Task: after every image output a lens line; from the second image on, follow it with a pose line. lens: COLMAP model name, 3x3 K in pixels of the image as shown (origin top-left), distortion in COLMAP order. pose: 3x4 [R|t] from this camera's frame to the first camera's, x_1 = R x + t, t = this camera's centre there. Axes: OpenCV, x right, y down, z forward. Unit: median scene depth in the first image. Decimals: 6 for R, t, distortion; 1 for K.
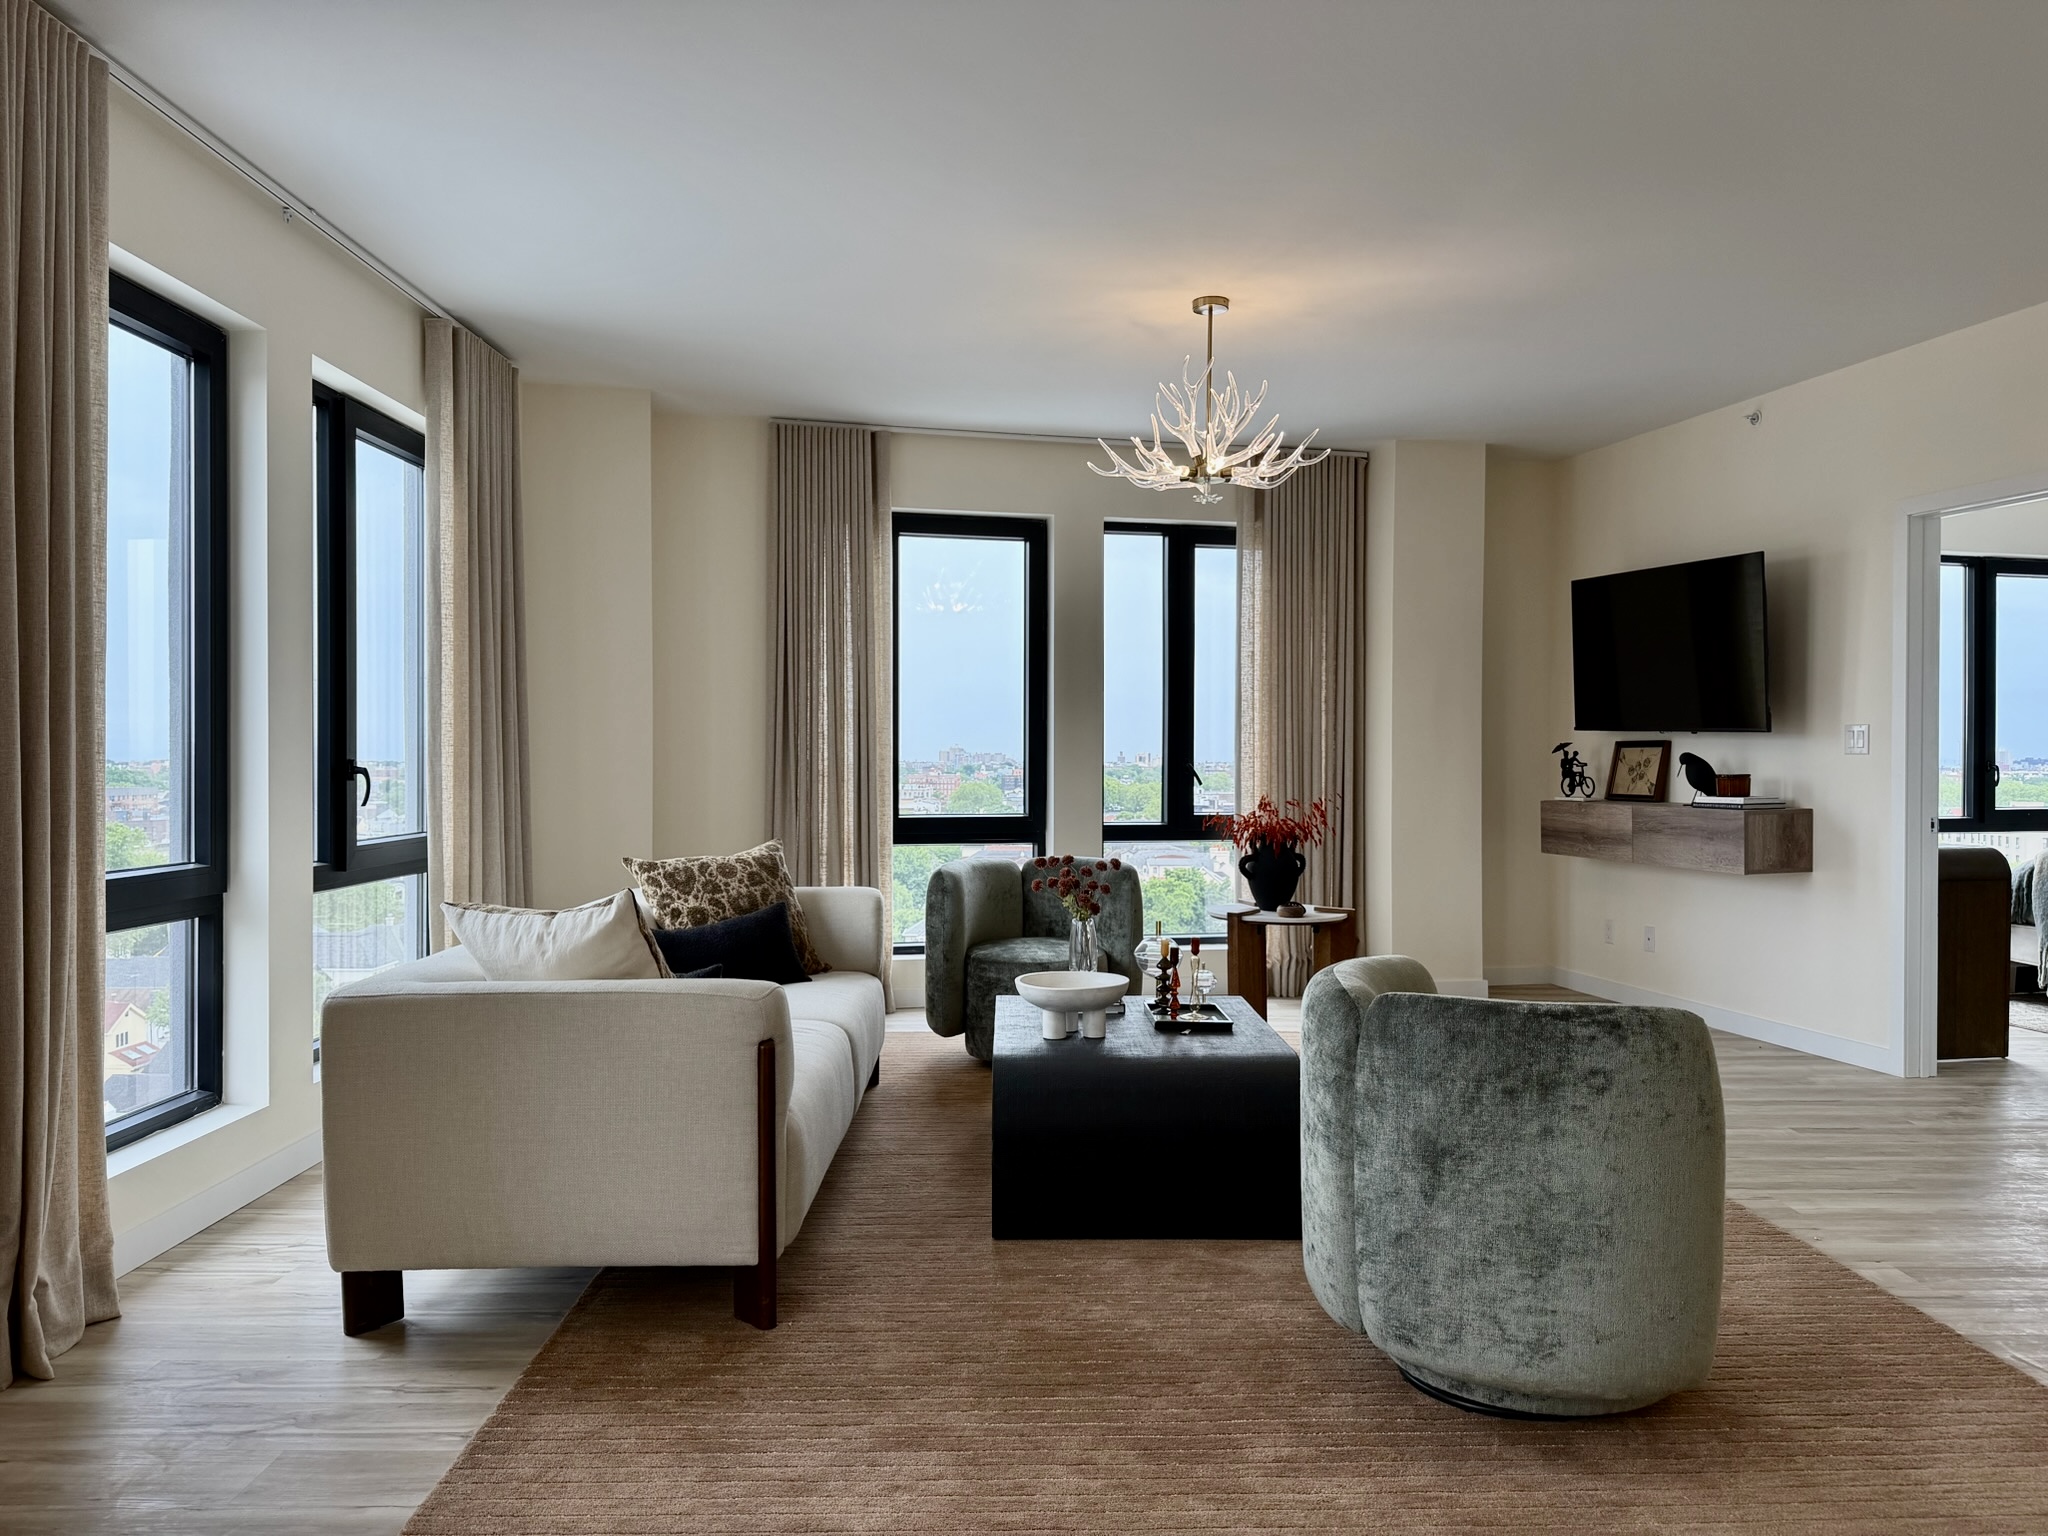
lens RADIAL K [[1376.5, 0, 1024.0], [0, 1376.5, 768.0], [0, 0, 1]] dist [0.066983, -0.207522]
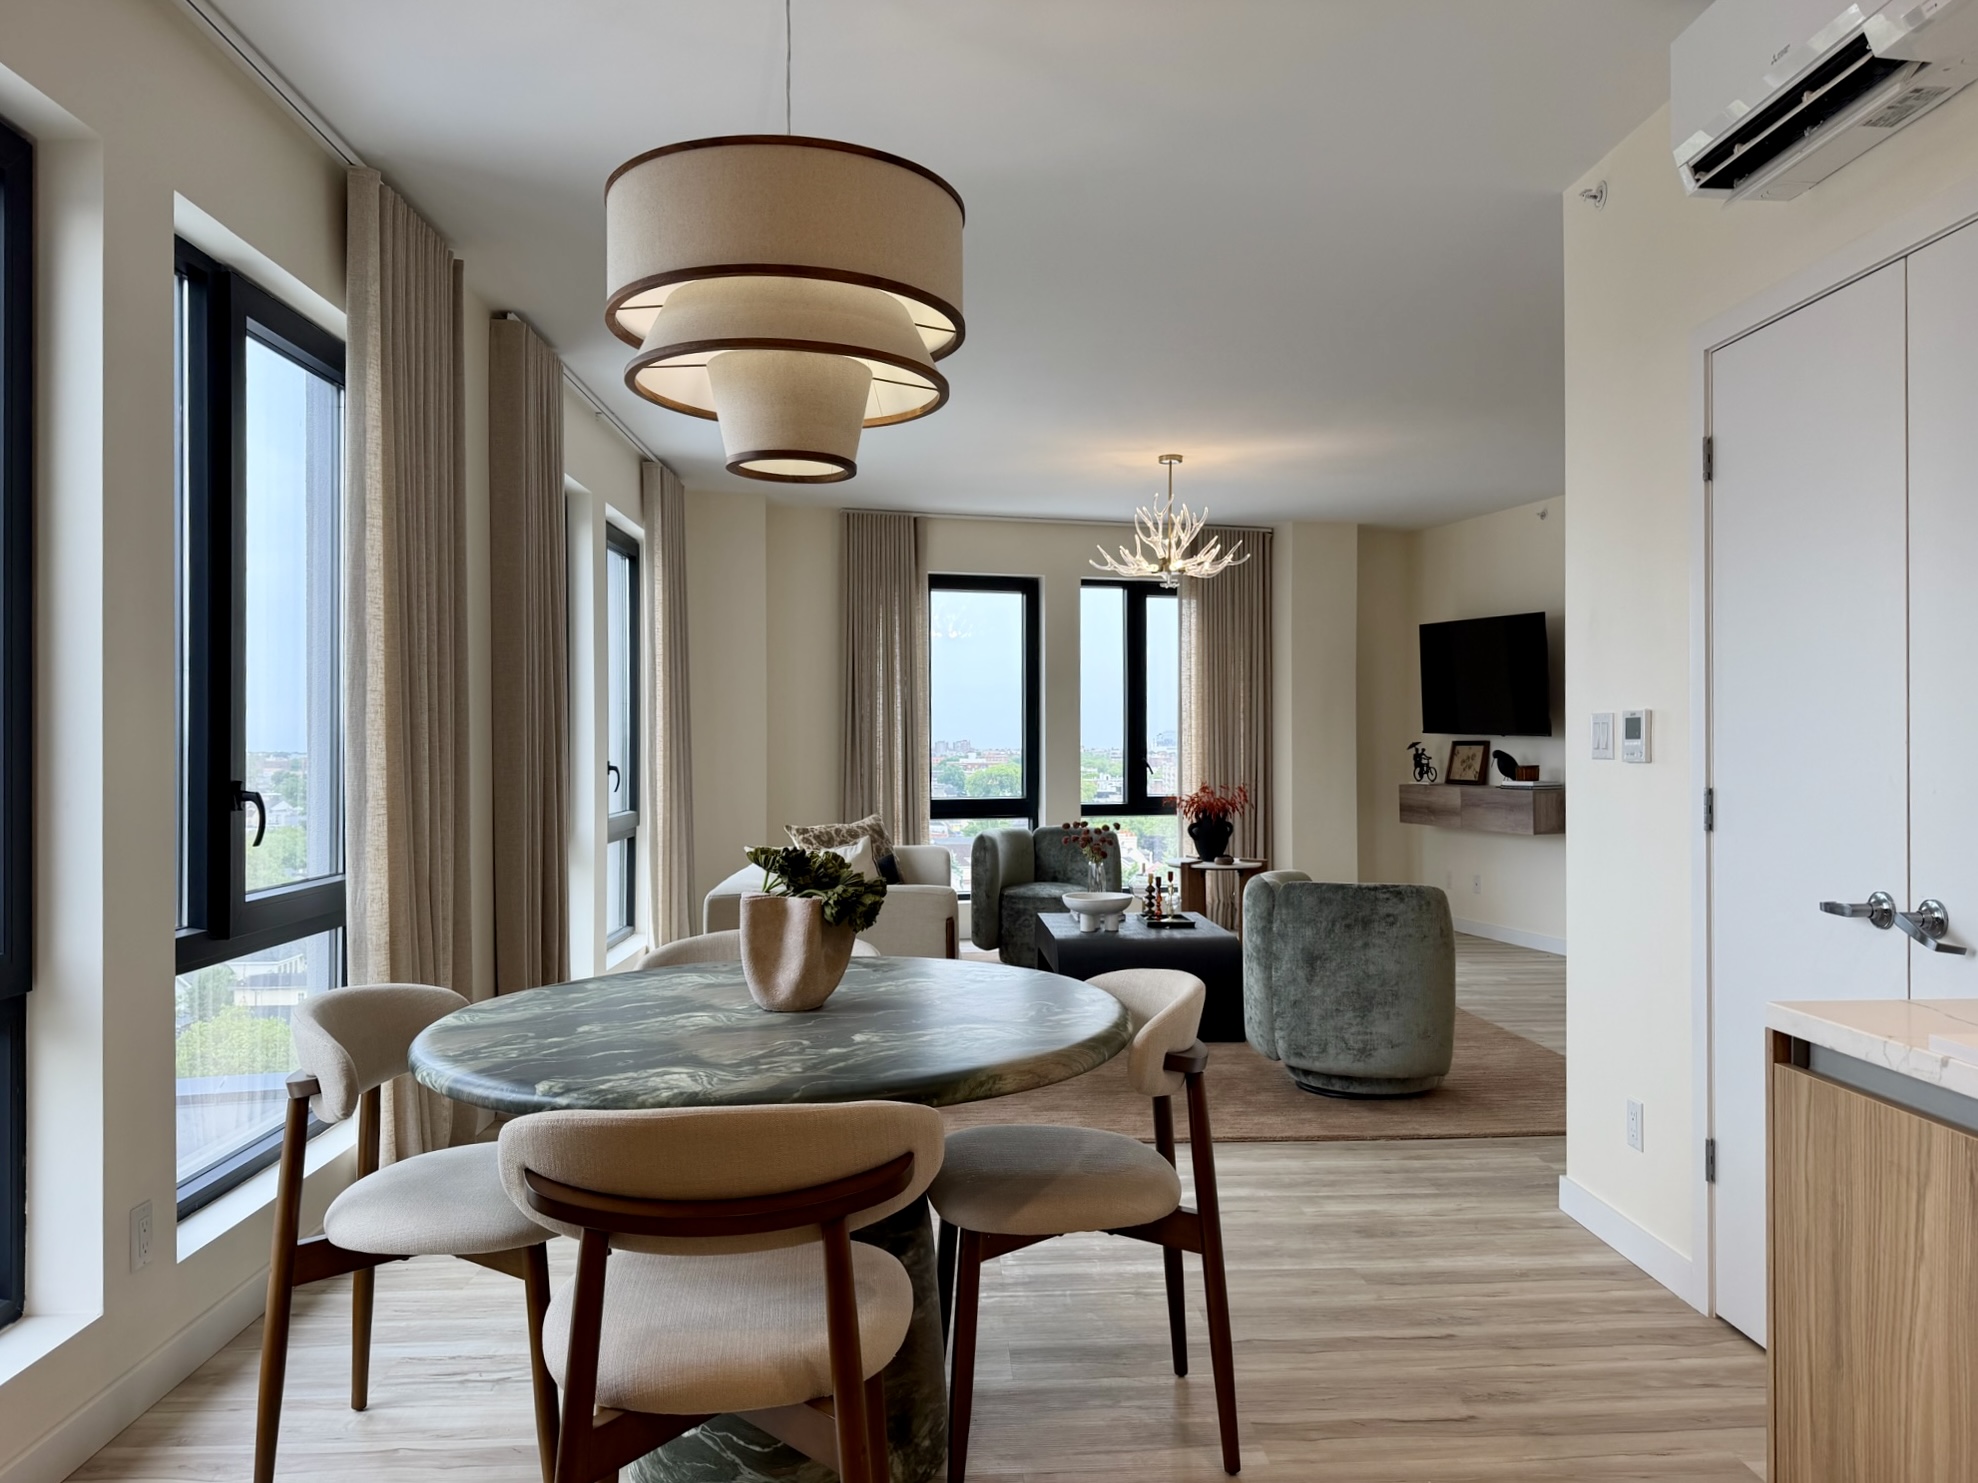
lens RADIAL K [[1389.6, 0, 989.0], [0, 1389.6, 741.5], [0, 0, 1]] dist [-0.002609, -0.000235]
pose [[0.999003, -0.003706, 0.044484, -0.112862], [0.004149, 0.999943, -0.009852, -0.008558], [-0.044445, 0.010027, 0.998962, -0.431502]]
